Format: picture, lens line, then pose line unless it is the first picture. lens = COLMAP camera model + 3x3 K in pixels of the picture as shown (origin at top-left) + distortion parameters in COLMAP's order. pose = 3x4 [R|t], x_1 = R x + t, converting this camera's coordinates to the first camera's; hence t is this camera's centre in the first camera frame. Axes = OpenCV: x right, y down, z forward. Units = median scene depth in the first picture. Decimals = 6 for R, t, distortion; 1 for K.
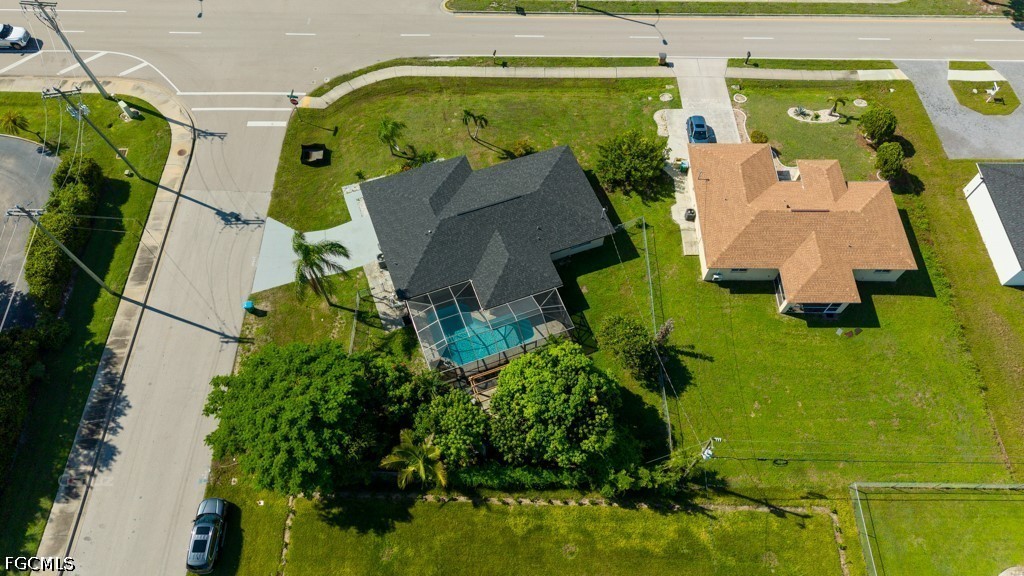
lens RADIAL K [[688.9, 0, 515.1], [0, 688.9, 281.7], [0, 0, 1]] dist [0.005036, -0.002449]
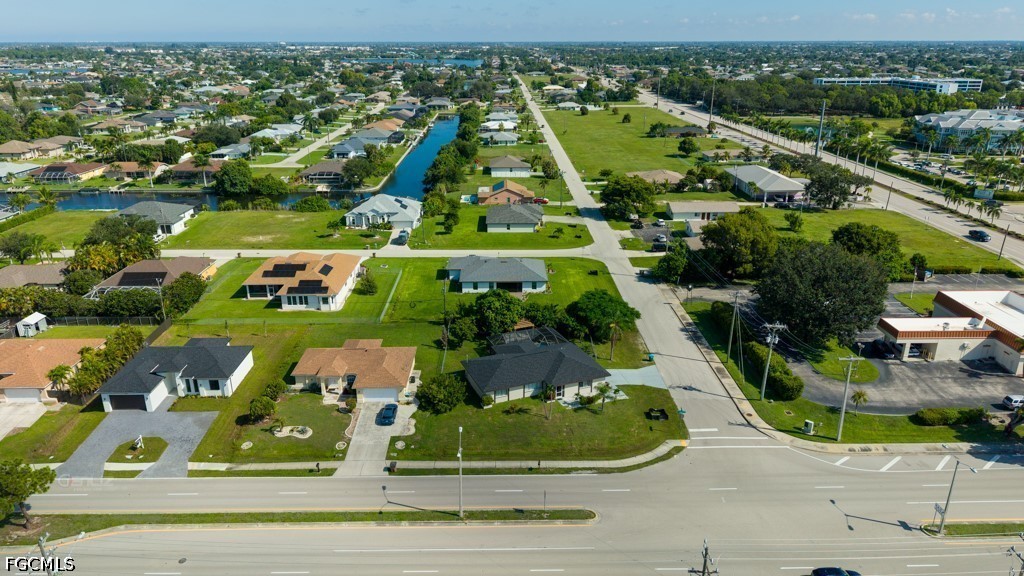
lens RADIAL K [[679.9, 0, 512.0], [0, 679.9, 288.0], [0, 0, 1]] dist [0.046442, -0.063401]
pose [[-0.999764, 0.001223, -0.021668, 0.045920], [-0.021082, 0.182199, 0.983036, -1.715699], [0.005150, 0.983261, -0.182130, 1.048914]]
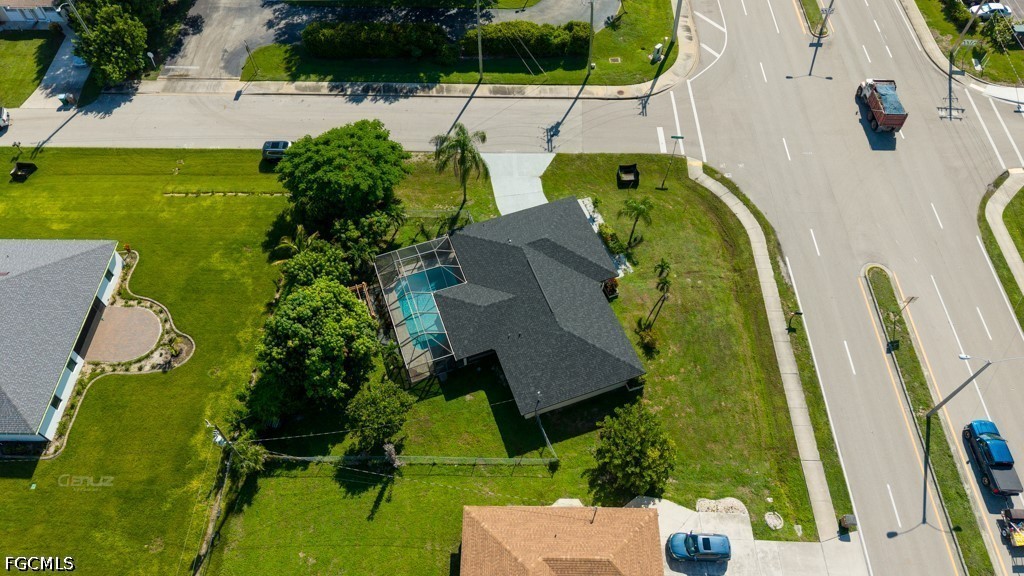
lens RADIAL K [[679.9, 0, 512.0], [0, 679.9, 288.0], [0, 0, 1]] dist [0.046442, -0.063401]
pose [[-0.008263, 0.820253, -0.571941, 0.475894], [-0.865124, 0.280978, 0.415466, -0.437812], [0.501490, 0.498232, 0.707299, 0.266599]]
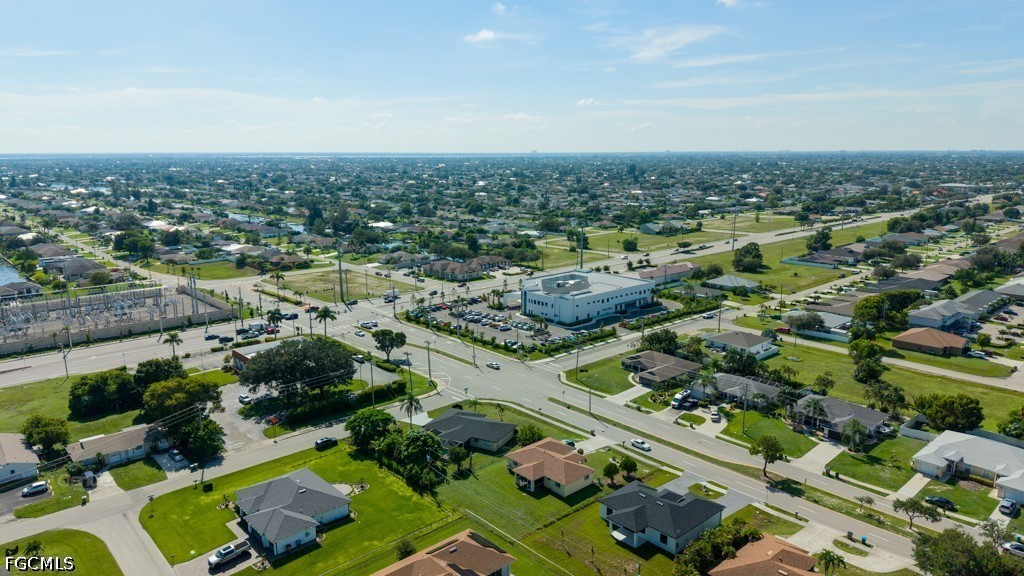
lens RADIAL K [[679.9, 0, 512.0], [0, 679.9, 288.0], [0, 0, 1]] dist [0.046442, -0.063401]
pose [[0.673121, 0.136940, -0.726743, 1.786873], [-0.634326, 0.612105, -0.472184, 0.671502], [0.380182, 0.778829, 0.498886, -0.621823]]
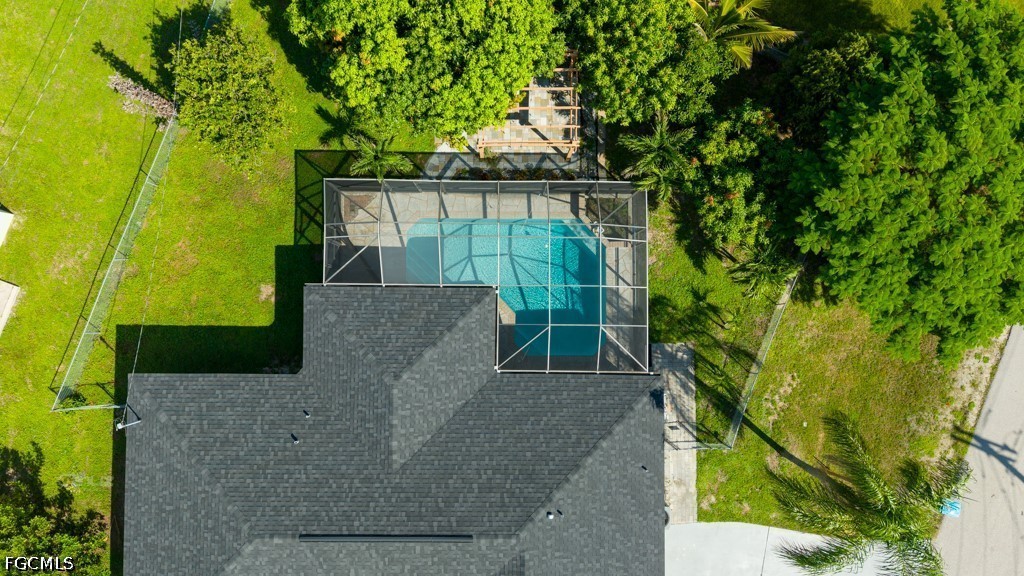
lens RADIAL K [[688.9, 0, 515.1], [0, 688.9, 281.7], [0, 0, 1]] dist [0.005036, -0.002449]
pose [[-0.932943, -0.359996, -0.004414, -0.046787], [0.301861, -0.788848, 0.535348, -0.168316], [-0.196206, 0.498117, 0.844620, 0.526360]]
